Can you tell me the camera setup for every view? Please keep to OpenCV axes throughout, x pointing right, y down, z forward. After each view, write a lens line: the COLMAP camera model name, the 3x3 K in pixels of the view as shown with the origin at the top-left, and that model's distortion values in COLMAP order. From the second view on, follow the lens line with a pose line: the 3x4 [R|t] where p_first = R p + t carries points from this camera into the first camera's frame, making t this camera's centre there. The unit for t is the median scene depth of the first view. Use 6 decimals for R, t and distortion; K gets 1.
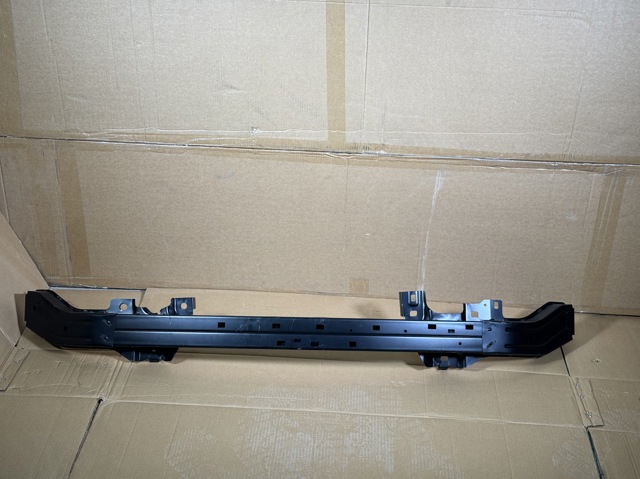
lens RADIAL K [[881.7, 0, 327.4], [0, 881.7, 237.6], [0, 0, 1]] dist [0.160751, -0.359746]
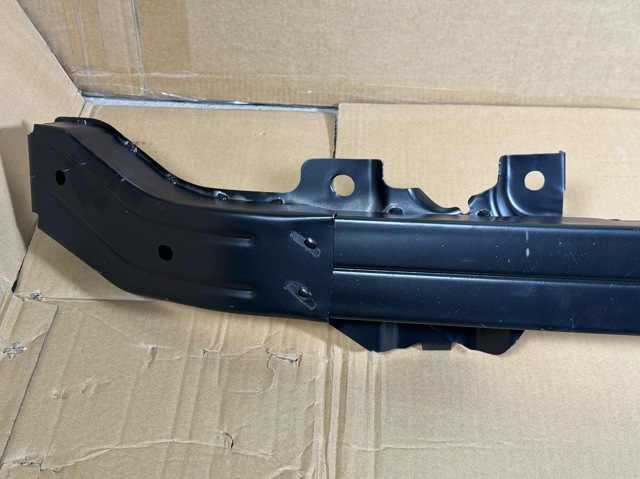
lens RADIAL K [[884.2, 0, 320.0], [0, 884.2, 239.5], [0, 0, 1]] dist [0.182471, -0.440385]
pose [[0.999973, -0.005339, -0.005004, -0.231143], [0.006489, 0.963109, 0.269034, 0.011846], [0.003383, -0.269060, 0.963118, 0.679348]]
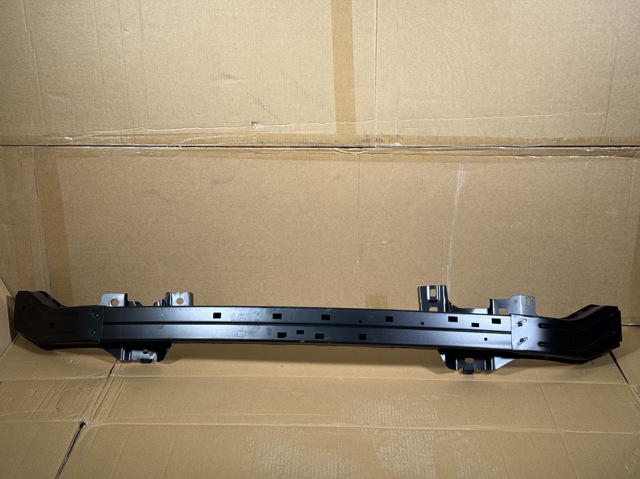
lens RADIAL K [[884.2, 0, 320.0], [0, 884.2, 239.5], [0, 0, 1]] dist [0.182471, -0.440385]
pose [[0.999278, -0.037452, 0.006365, -0.026019], [0.037984, 0.987662, -0.151921, 0.134287], [-0.000596, 0.152053, 0.988372, 0.119772]]
